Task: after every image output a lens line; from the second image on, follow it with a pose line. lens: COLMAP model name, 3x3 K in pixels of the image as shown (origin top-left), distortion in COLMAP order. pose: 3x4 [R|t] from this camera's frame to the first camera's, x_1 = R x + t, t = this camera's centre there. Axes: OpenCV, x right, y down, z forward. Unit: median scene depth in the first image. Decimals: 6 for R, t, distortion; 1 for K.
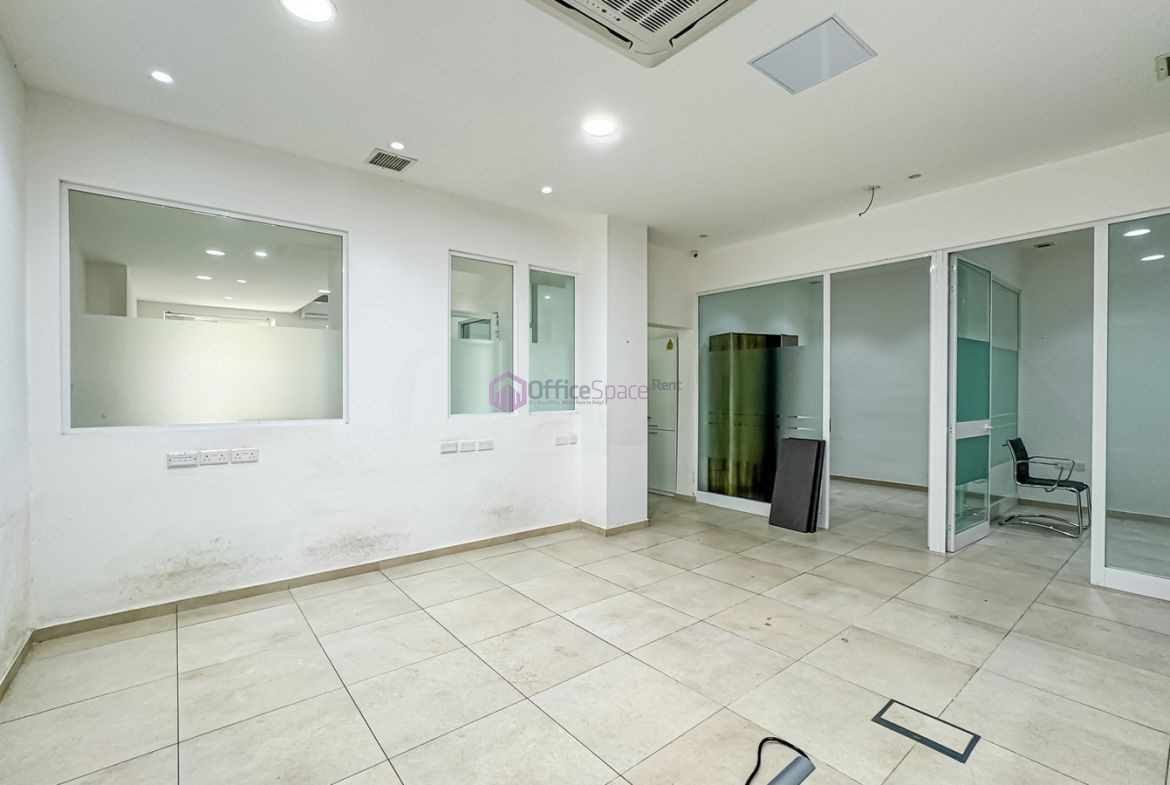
lens RADIAL K [[513.1, 0, 583.2], [0, 513.1, 395.7], [0, 0, 1]] dist [-0.027066, 0.011500]
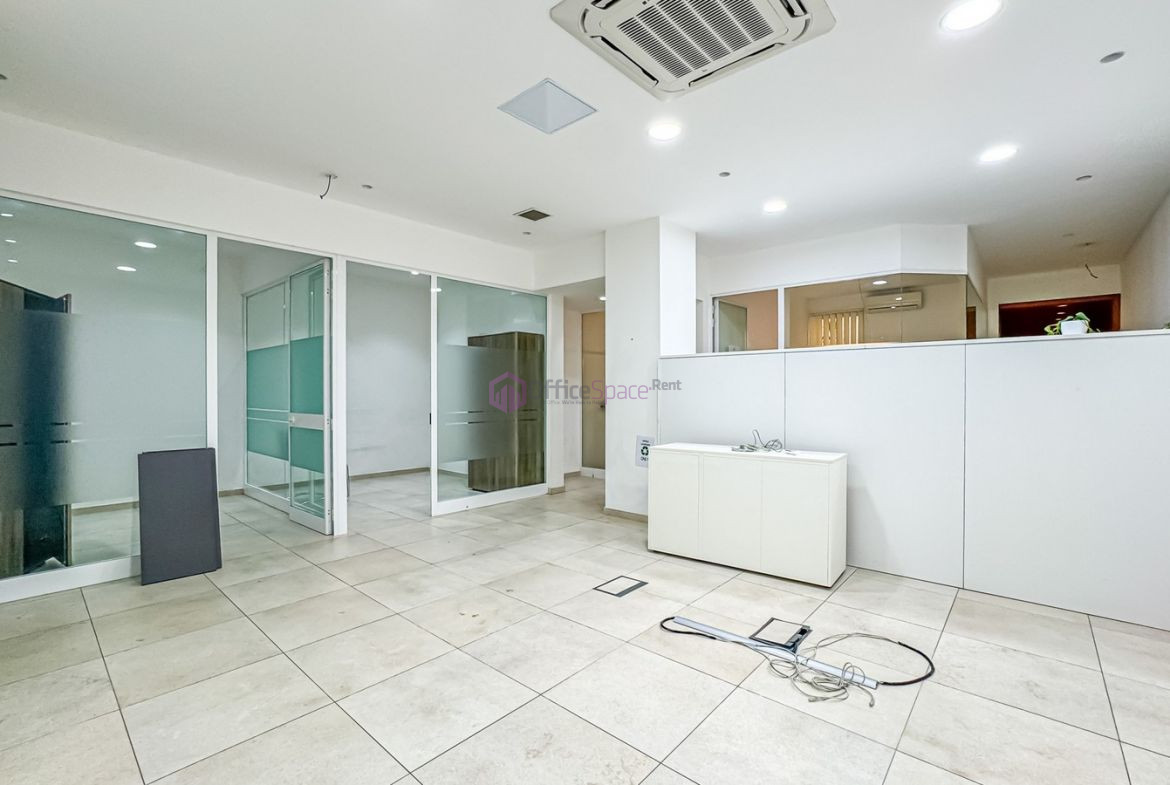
lens RADIAL K [[513.1, 0, 588.4], [0, 513.1, 389.3], [0, 0, 1]] dist [-0.027066, 0.011500]
pose [[-0.158965, 0.007837, 0.987253, -0.590967], [0.011624, 0.999914, -0.006066, 0.013107], [-0.987216, 0.010511, -0.159042, 0.833486]]
